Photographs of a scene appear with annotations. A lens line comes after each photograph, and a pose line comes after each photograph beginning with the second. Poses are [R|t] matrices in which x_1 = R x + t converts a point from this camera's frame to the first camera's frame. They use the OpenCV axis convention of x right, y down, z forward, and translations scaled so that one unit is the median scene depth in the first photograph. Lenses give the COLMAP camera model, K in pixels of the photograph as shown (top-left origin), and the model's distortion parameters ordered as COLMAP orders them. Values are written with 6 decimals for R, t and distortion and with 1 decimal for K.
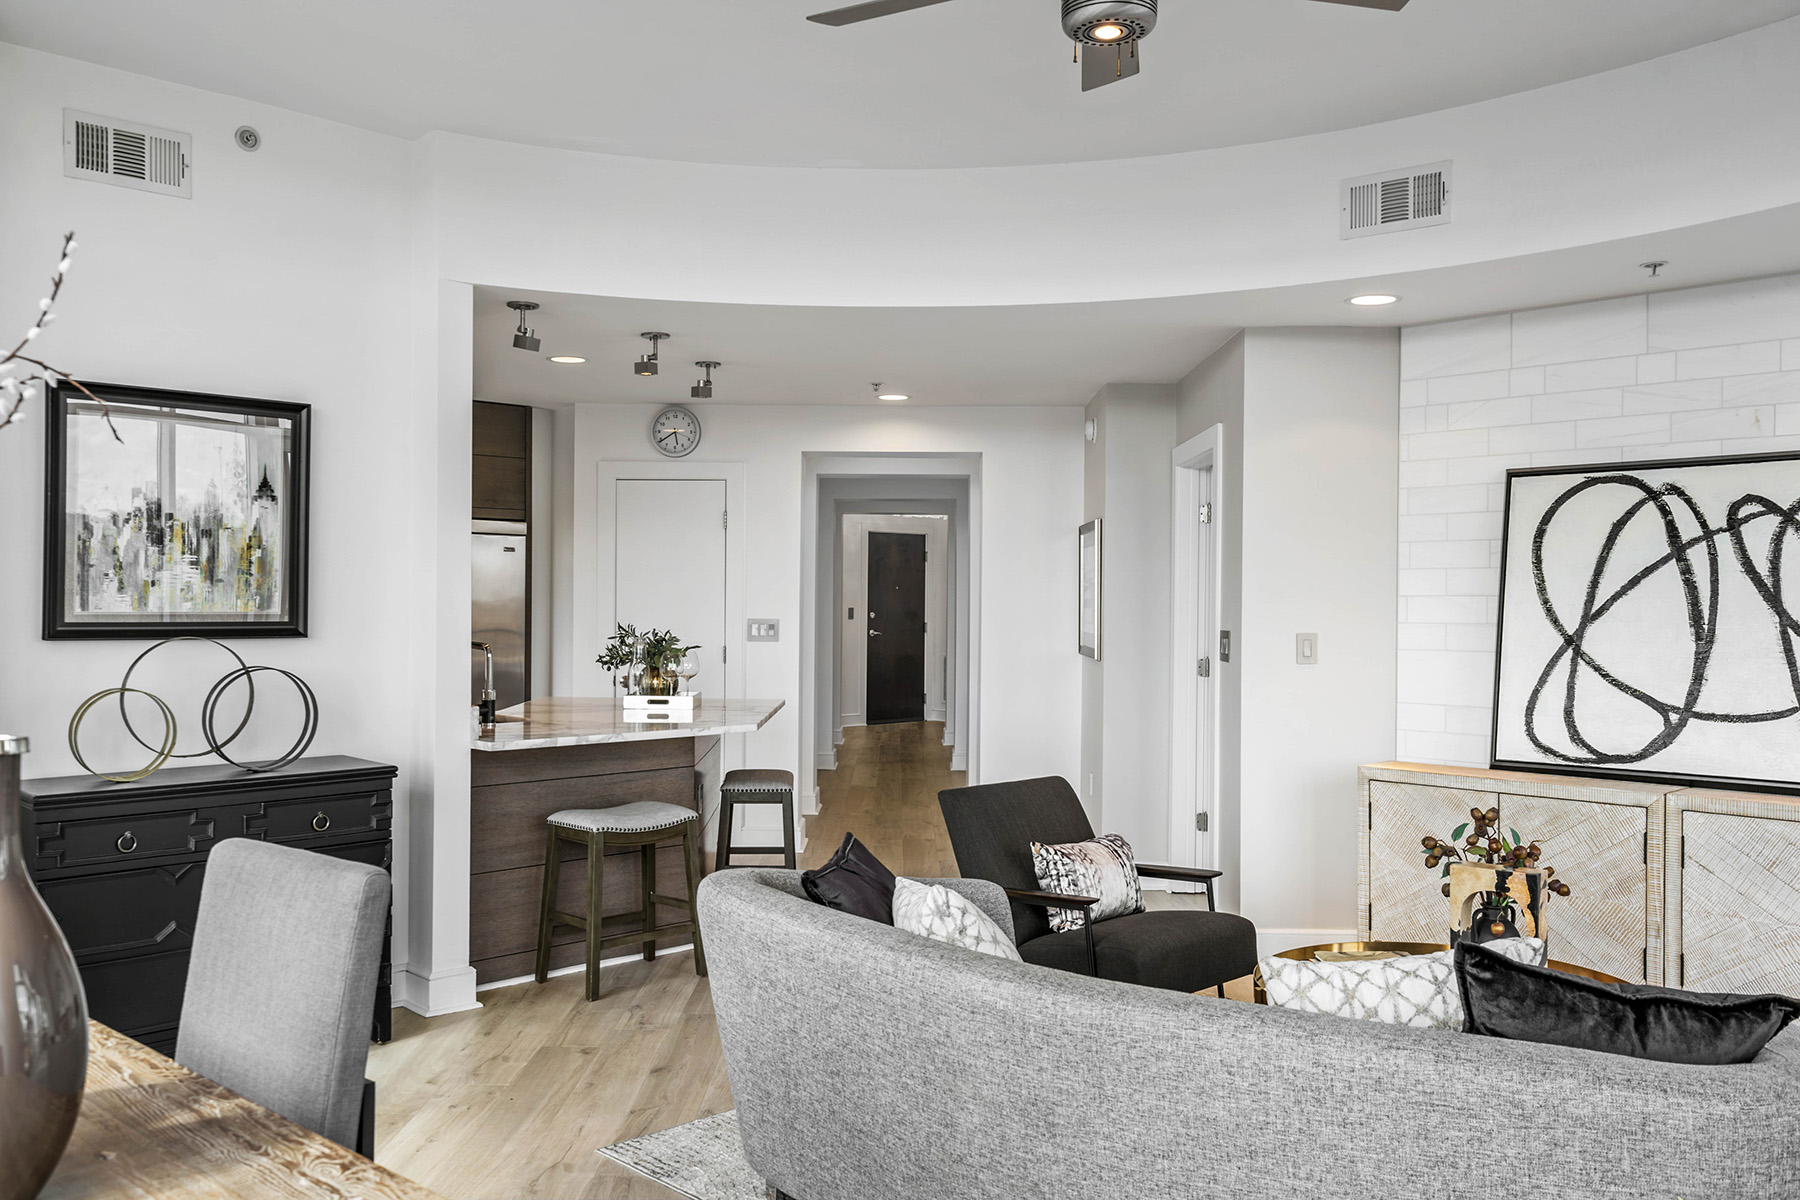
lens RADIAL K [[1411.6, 0, 904.2], [0, 1411.6, 606.7], [0, 0, 1]] dist [-0.003224, -0.000199]
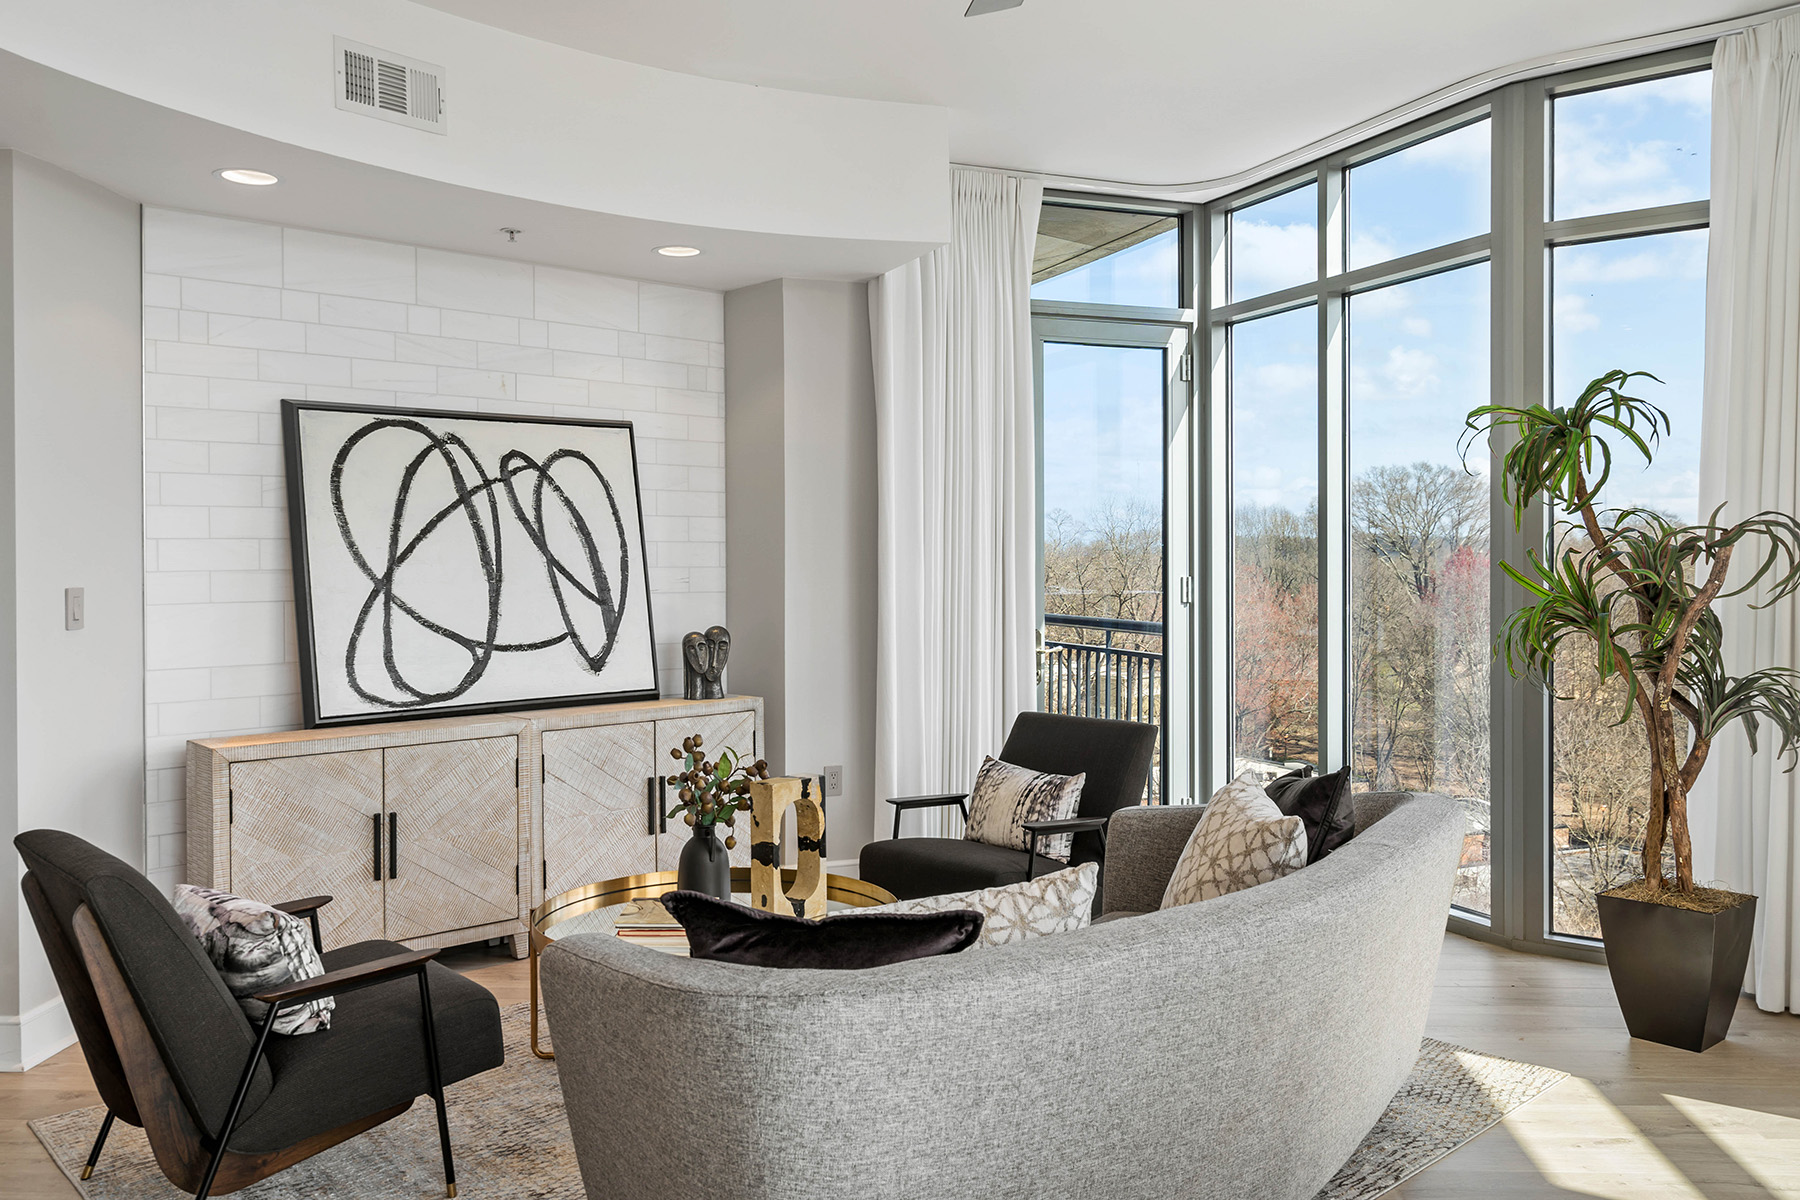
lens RADIAL K [[1367.1, 0, 866.3], [0, 1367.1, 575.2], [0, 0, 1]] dist [0.013487, 0.014925]
pose [[0.070946, -0.019512, 0.997289, -0.461892], [0.011018, 0.999763, 0.018776, 0.003495], [-0.997419, 0.009656, 0.071144, 0.613326]]
